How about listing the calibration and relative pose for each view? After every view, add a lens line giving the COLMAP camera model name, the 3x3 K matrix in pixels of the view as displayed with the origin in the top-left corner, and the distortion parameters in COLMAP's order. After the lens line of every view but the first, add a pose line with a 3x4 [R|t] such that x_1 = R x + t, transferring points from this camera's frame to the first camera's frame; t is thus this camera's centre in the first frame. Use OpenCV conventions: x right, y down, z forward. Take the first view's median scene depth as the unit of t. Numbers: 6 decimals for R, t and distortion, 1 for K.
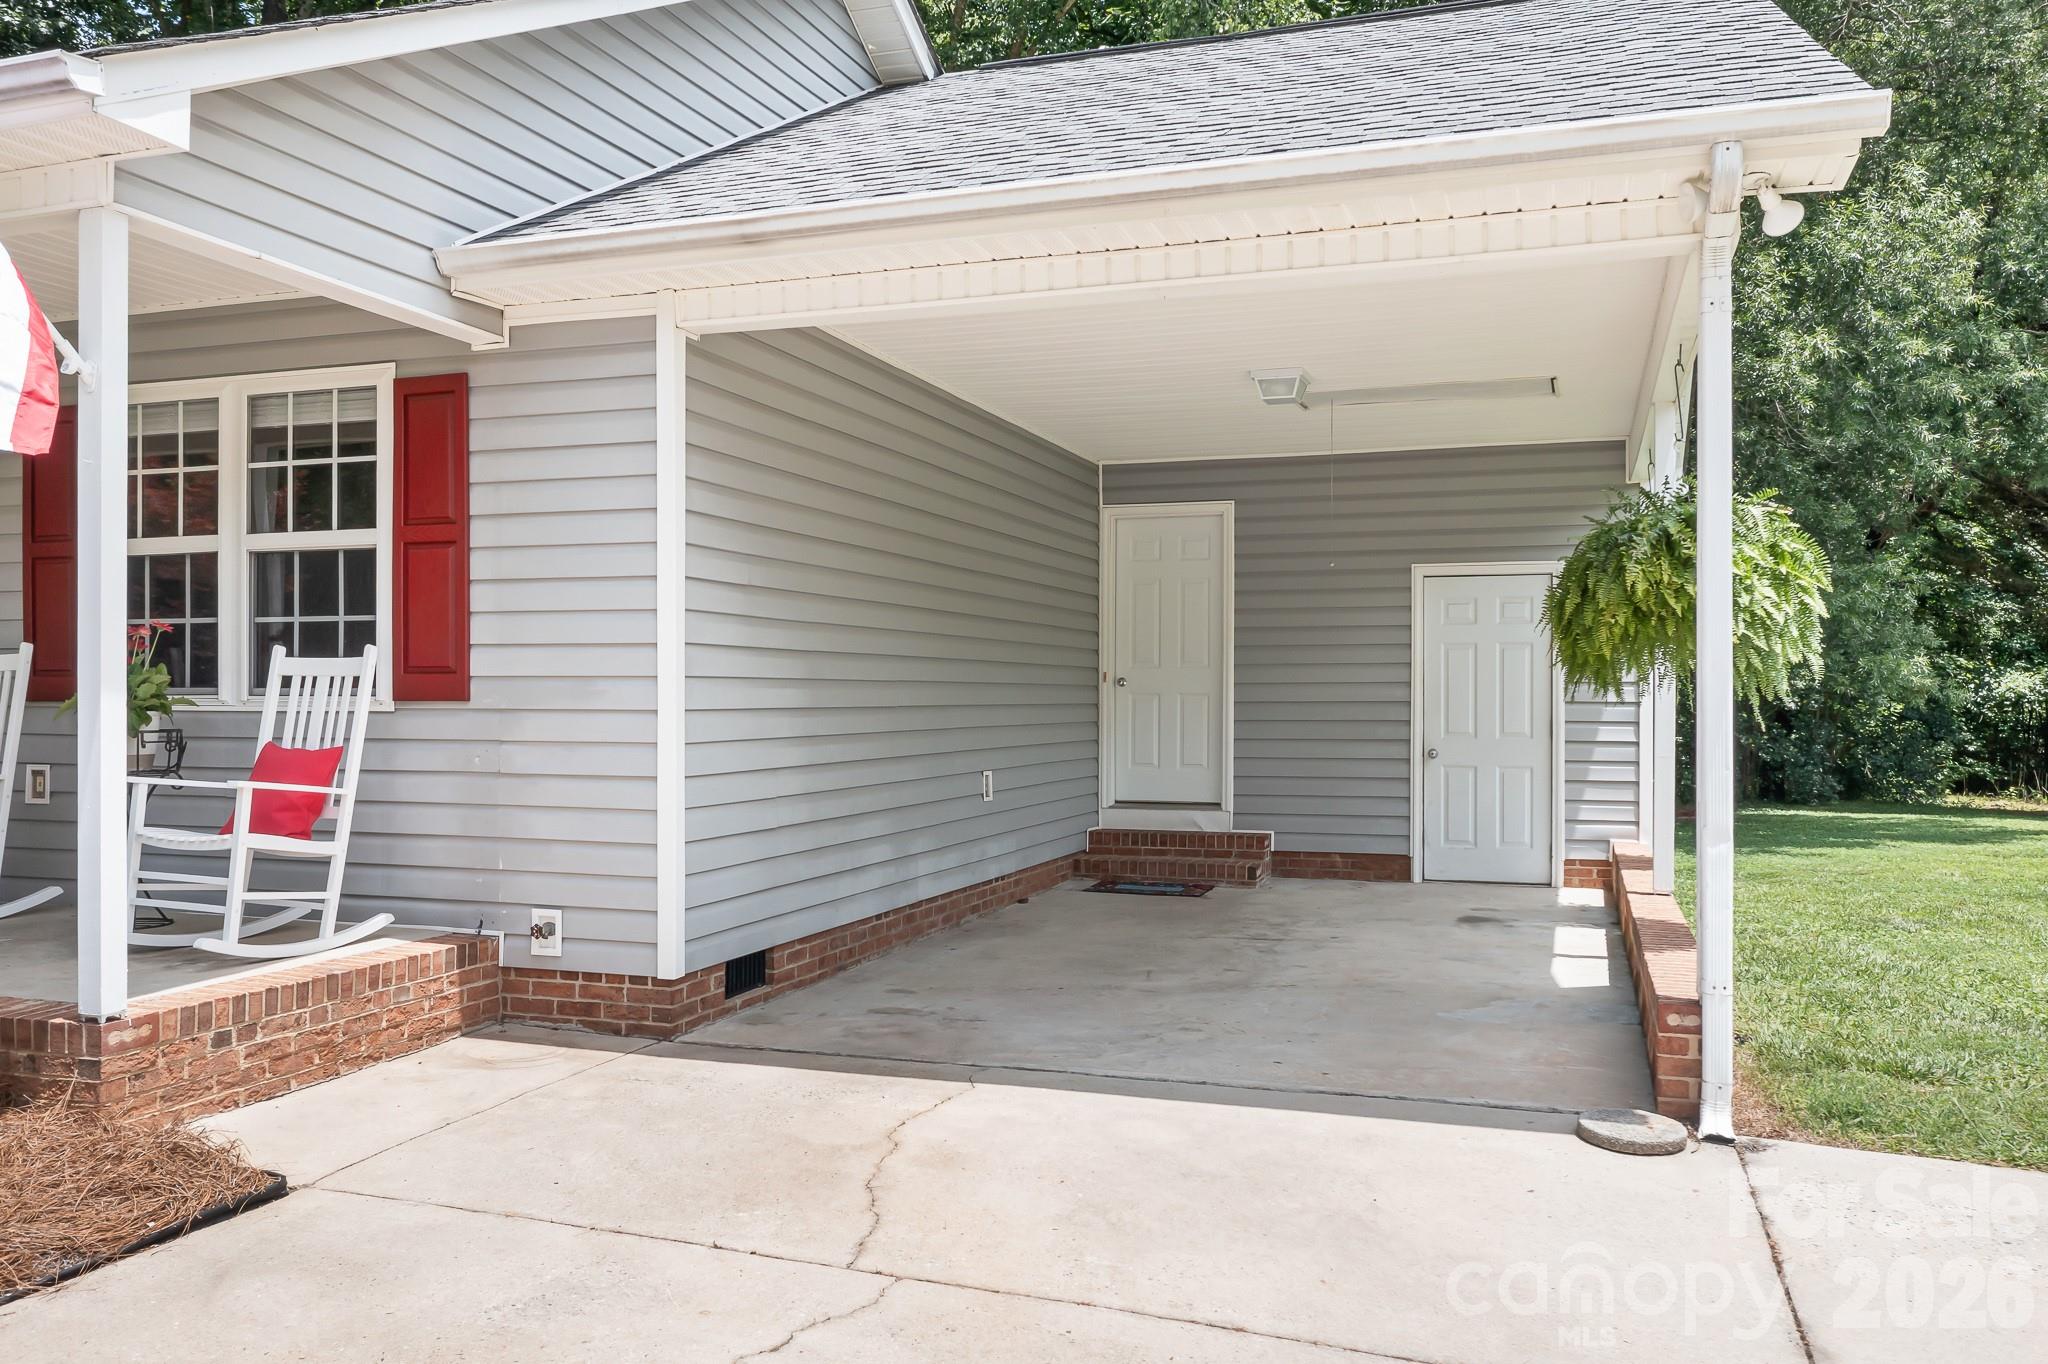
lens RADIAL K [[1626.9, 0, 1020.8], [0, 1626.9, 688.7], [0, 0, 1]] dist [-0.002801, 0.002948]
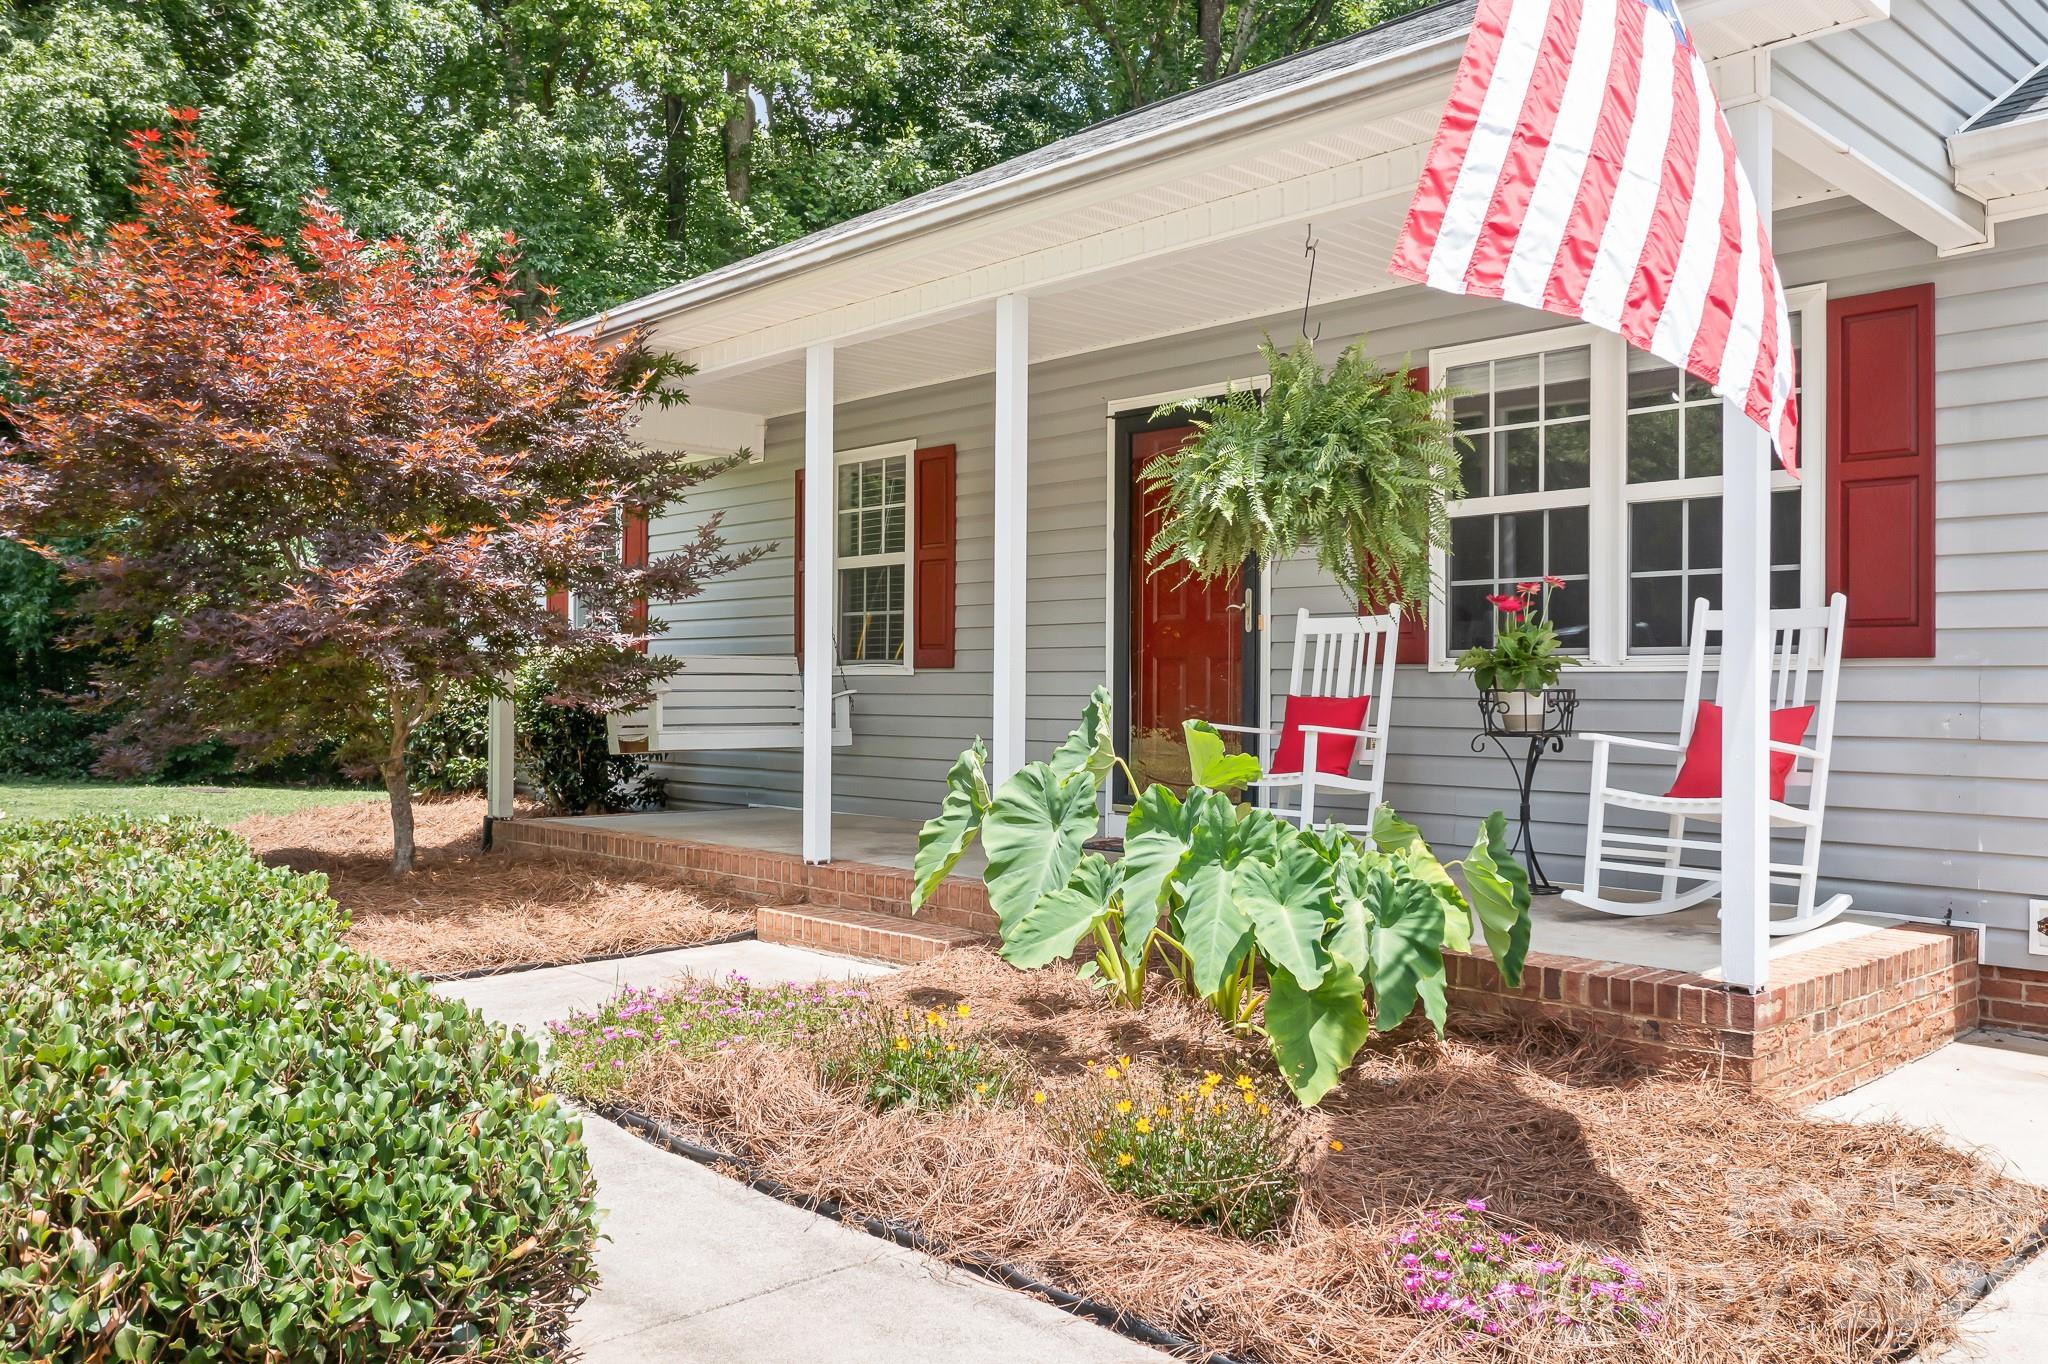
lens RADIAL K [[1626.9, 0, 1030.6], [0, 1626.9, 679.5], [0, 0, 1]] dist [-0.002801, 0.002948]
pose [[0.889755, 0.001532, -0.456435, -0.372615], [-0.003996, 0.999982, -0.004434, 0.025218], [0.456420, 0.005769, 0.889746, 0.000654]]
